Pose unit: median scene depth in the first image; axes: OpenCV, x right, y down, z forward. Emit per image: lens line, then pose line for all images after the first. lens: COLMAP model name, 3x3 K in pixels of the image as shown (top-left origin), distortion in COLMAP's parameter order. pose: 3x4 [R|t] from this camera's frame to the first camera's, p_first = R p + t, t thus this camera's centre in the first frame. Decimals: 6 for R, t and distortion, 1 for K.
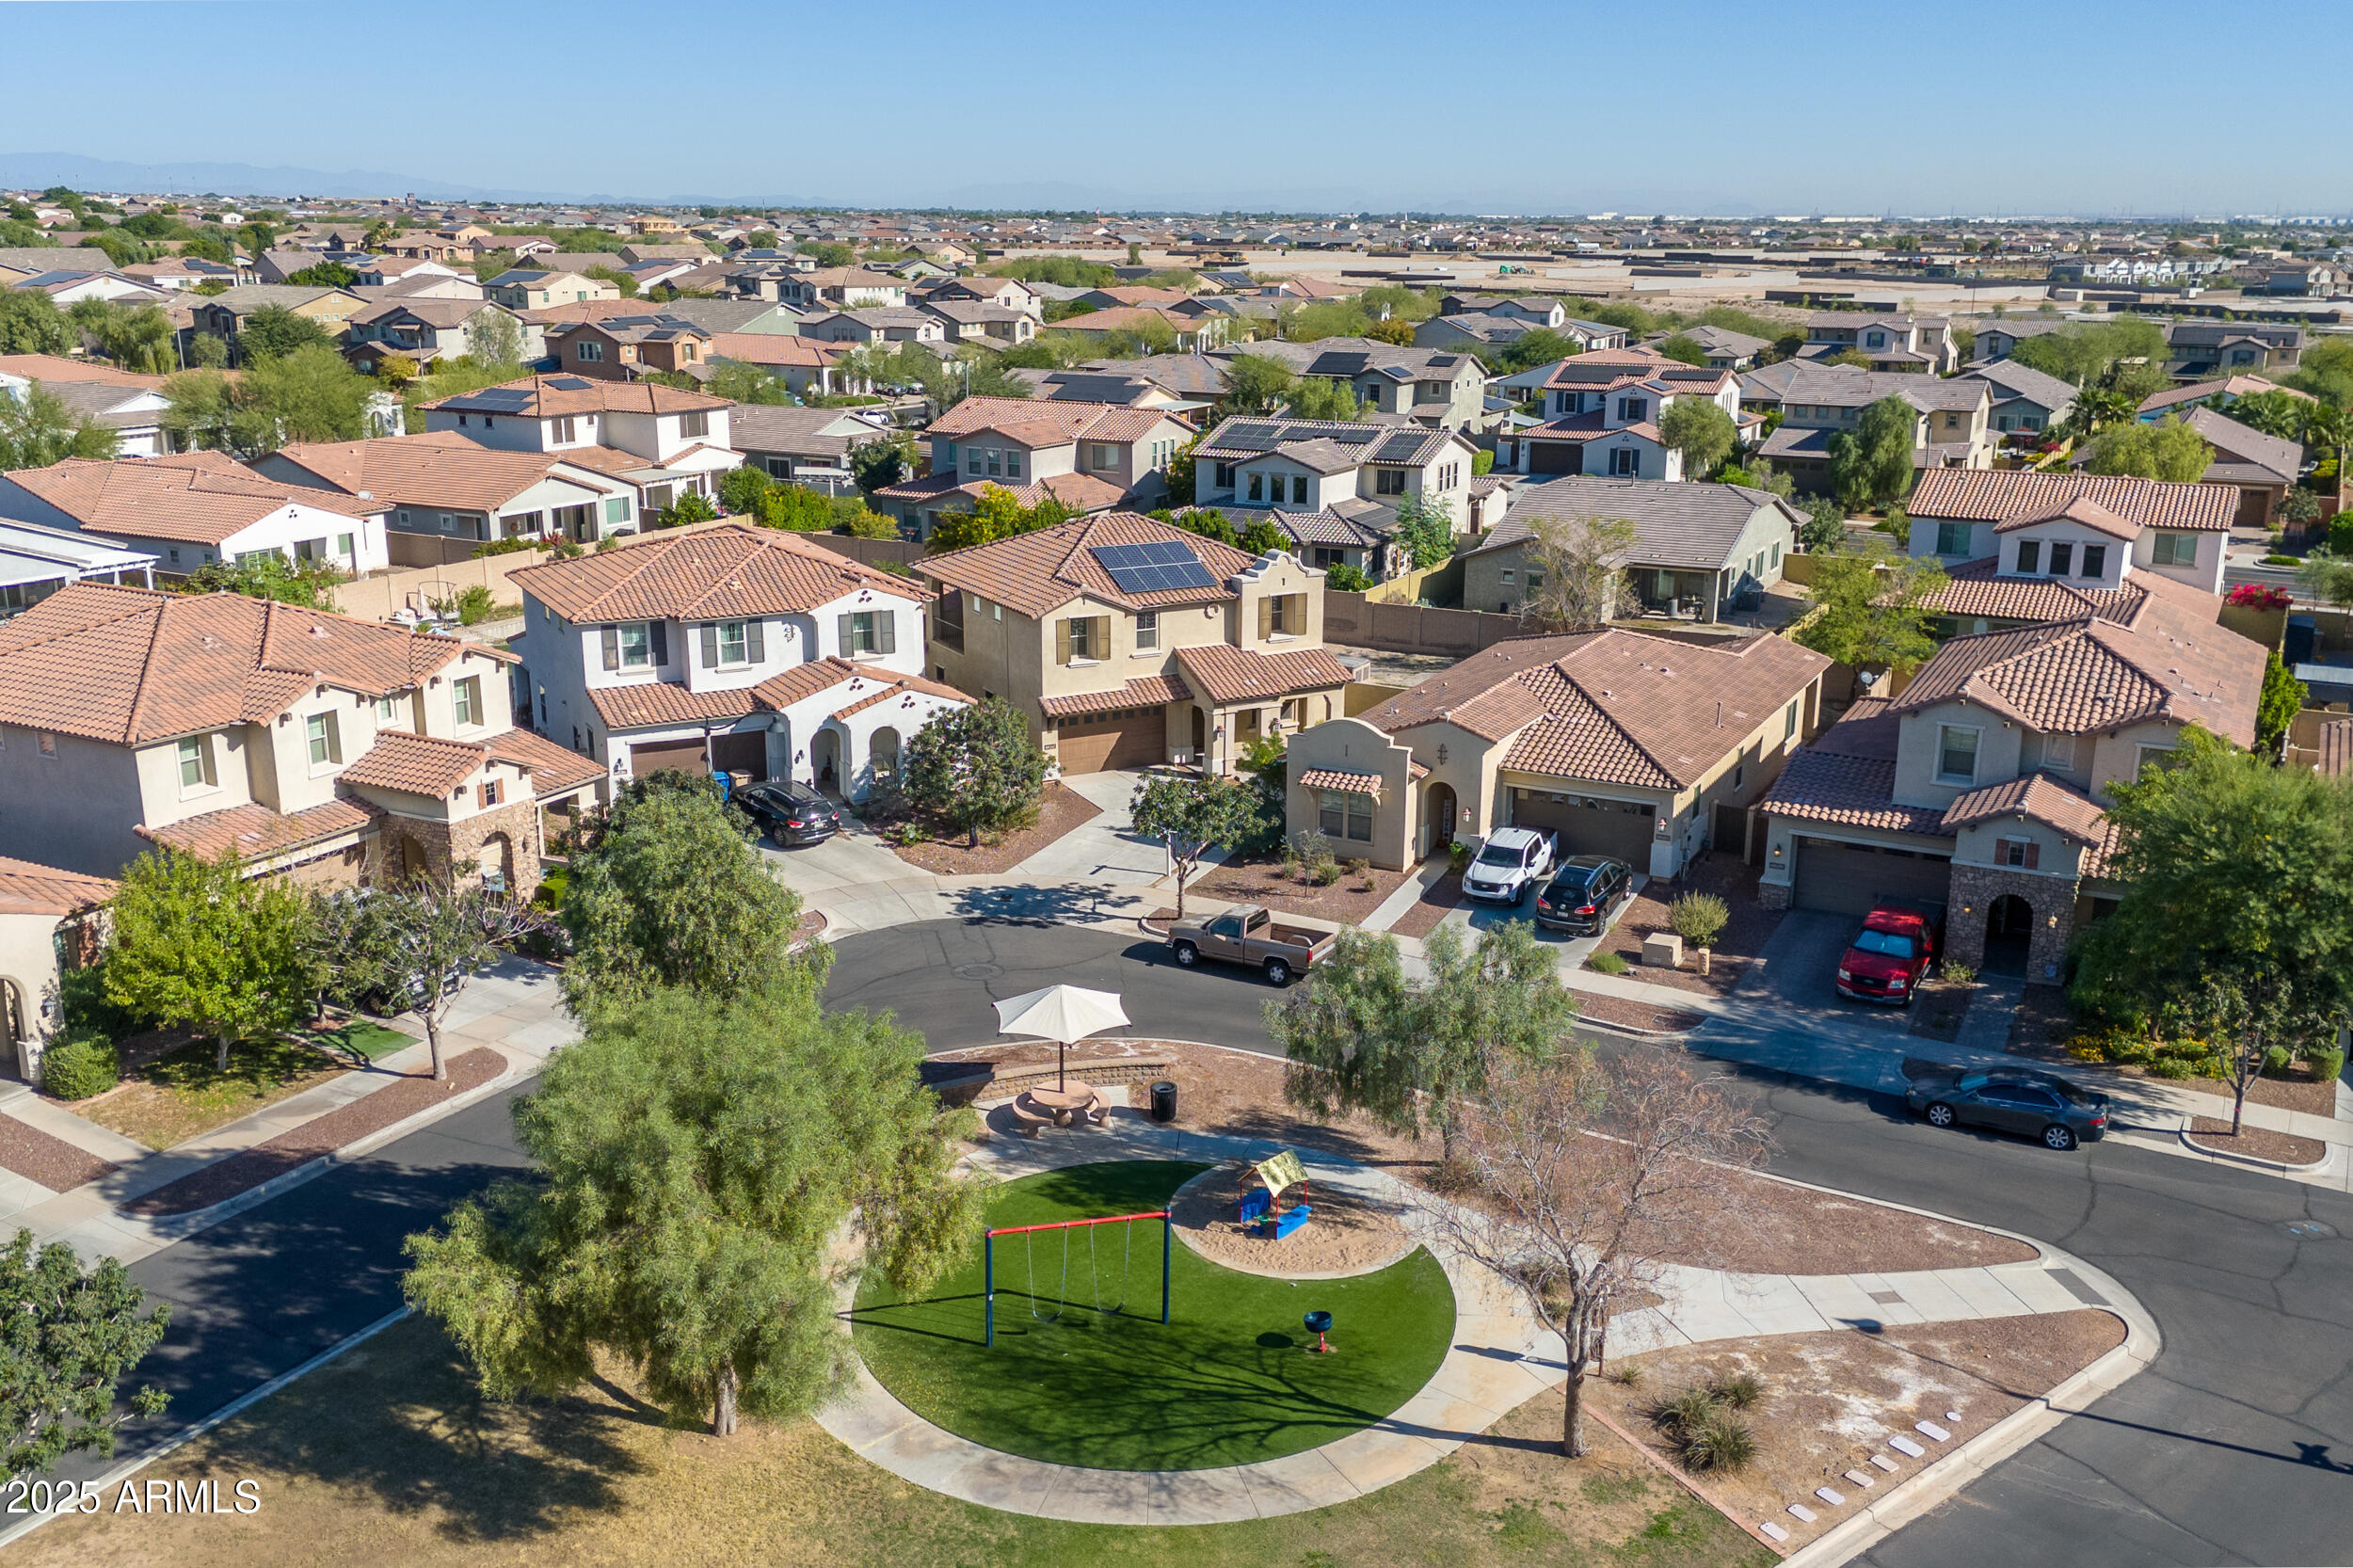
lens RADIAL K [[2041.0, 0, 1176.5], [0, 2041.0, 784.0], [0, 0, 1]] dist [0.125529, -0.214521]
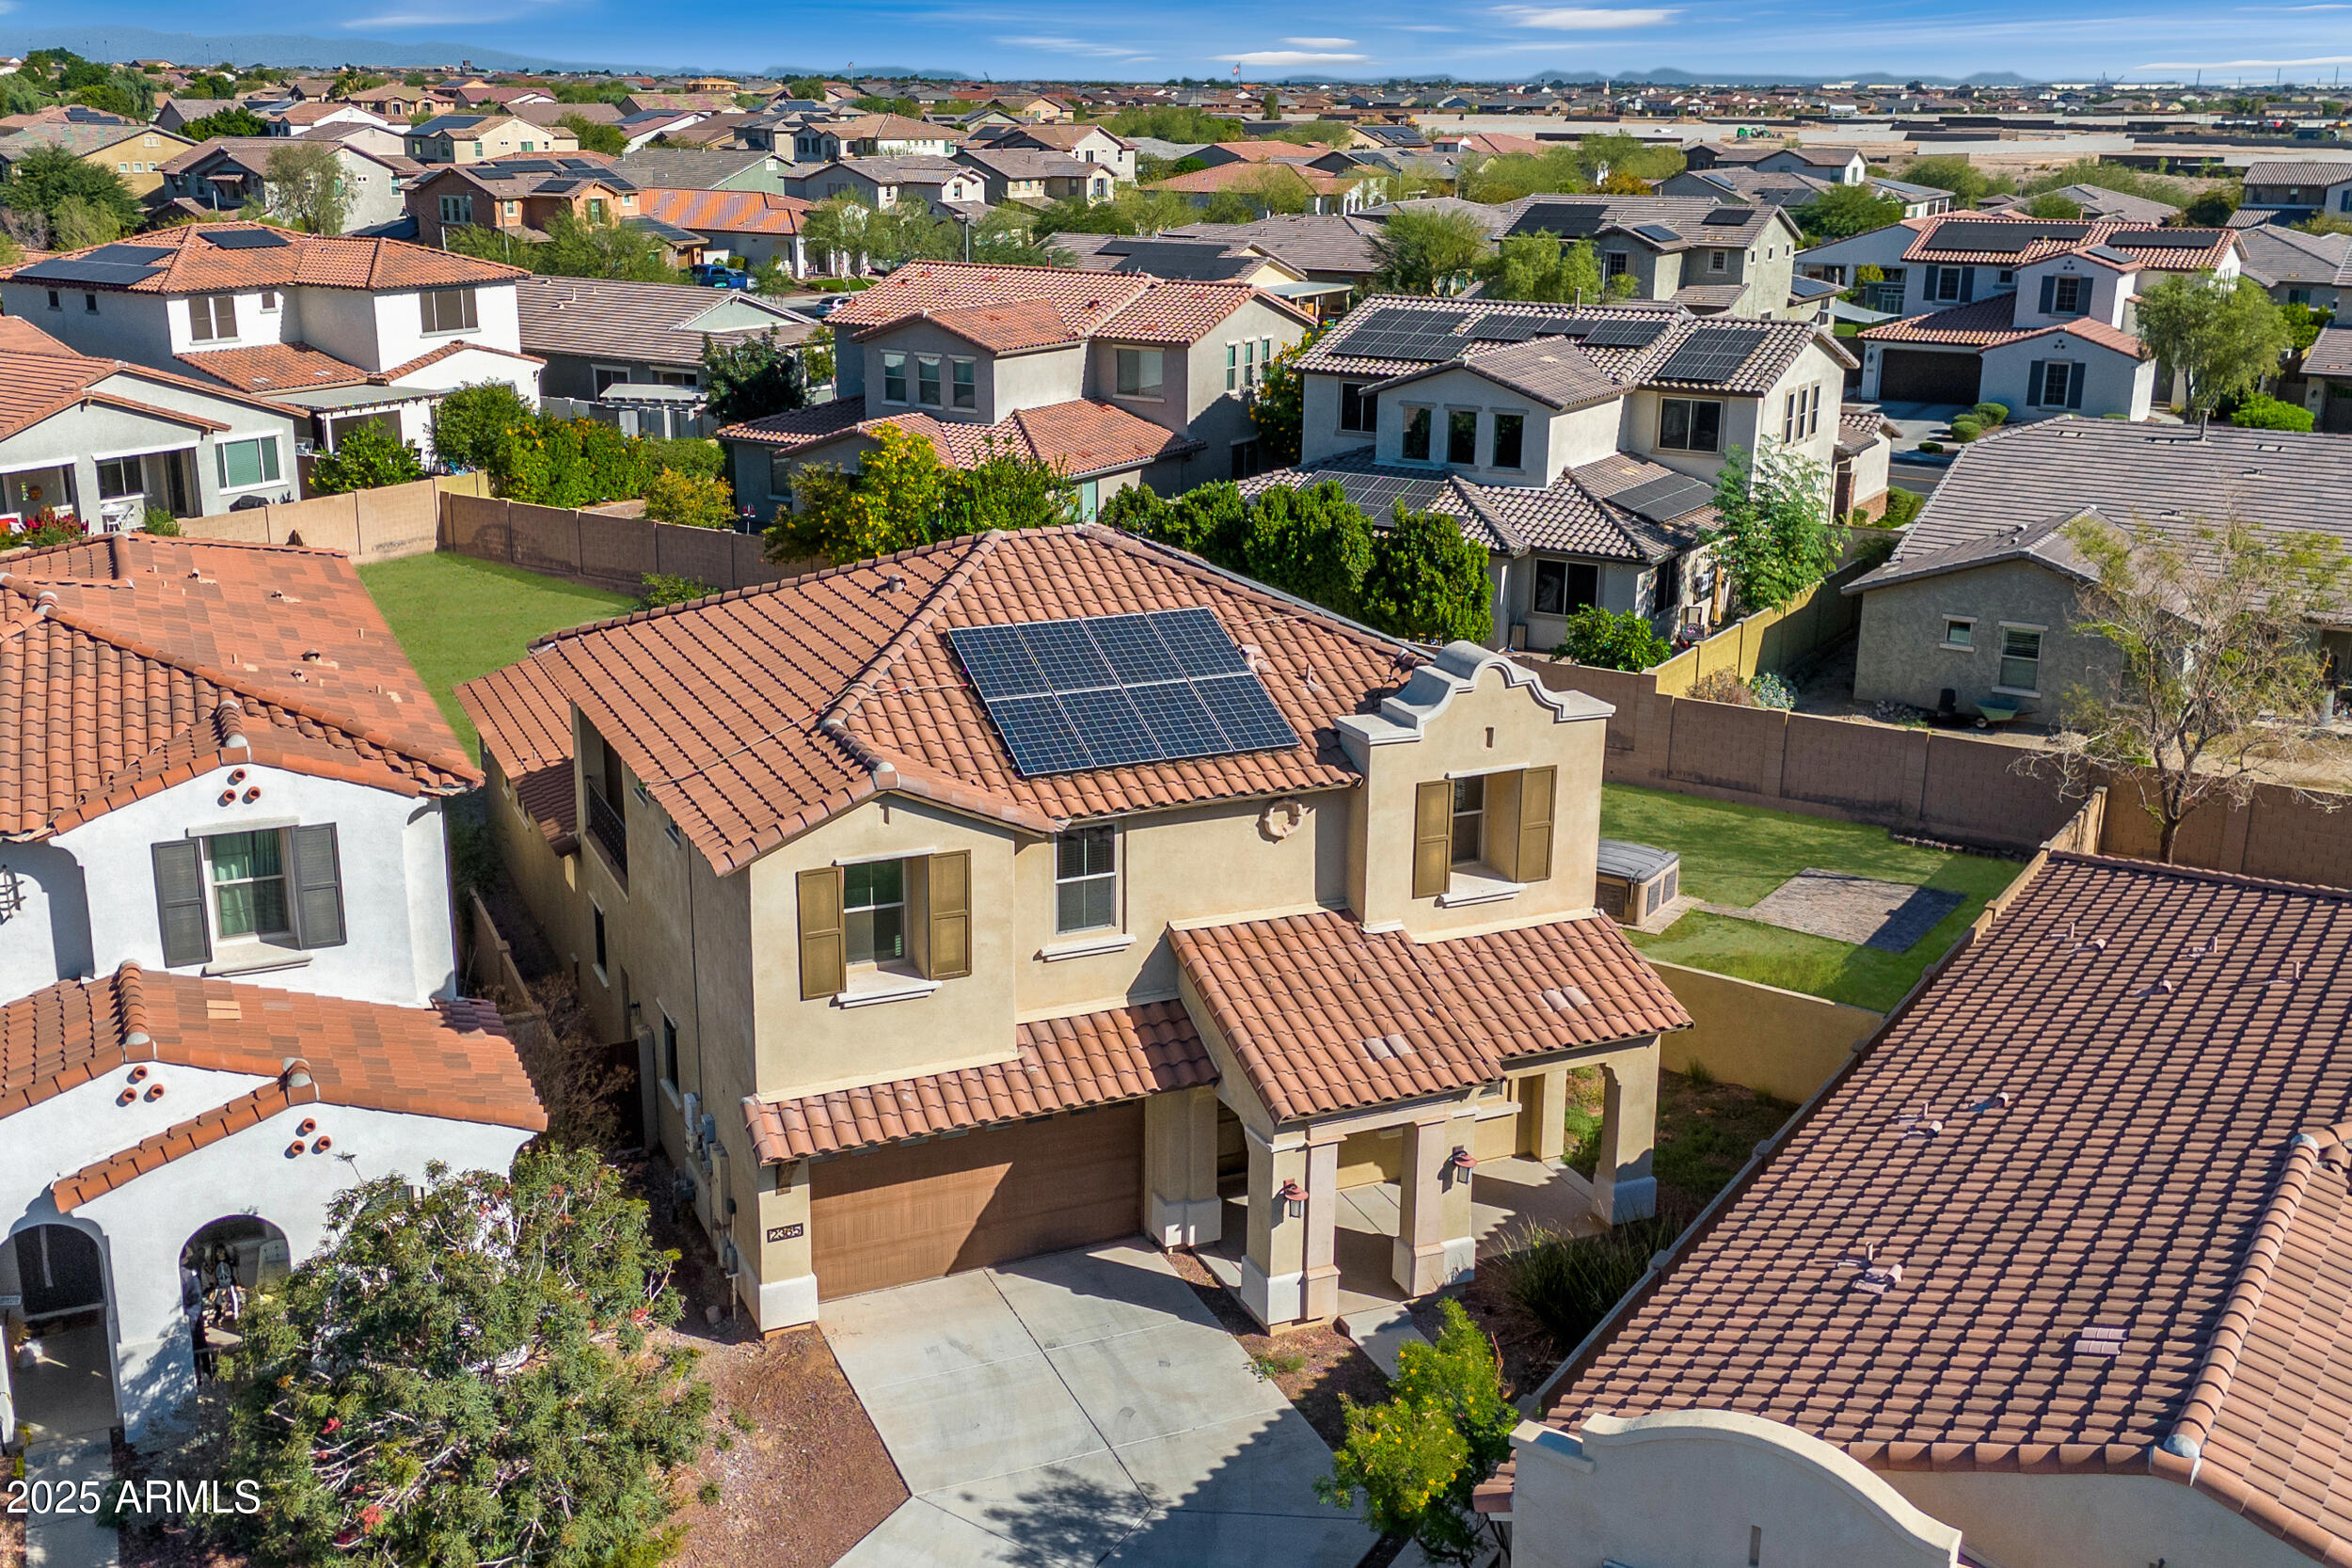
lens RADIAL K [[2304.9, 0, 1097.4], [0, 2304.9, 777.1], [0, 0, 1]] dist [0.091635, -0.130630]
pose [[0.995147, 0.025014, -0.095169, 0.017241], [-0.023273, 0.999542, 0.019362, -0.072694], [0.095610, -0.017054, 0.995273, 0.442274]]
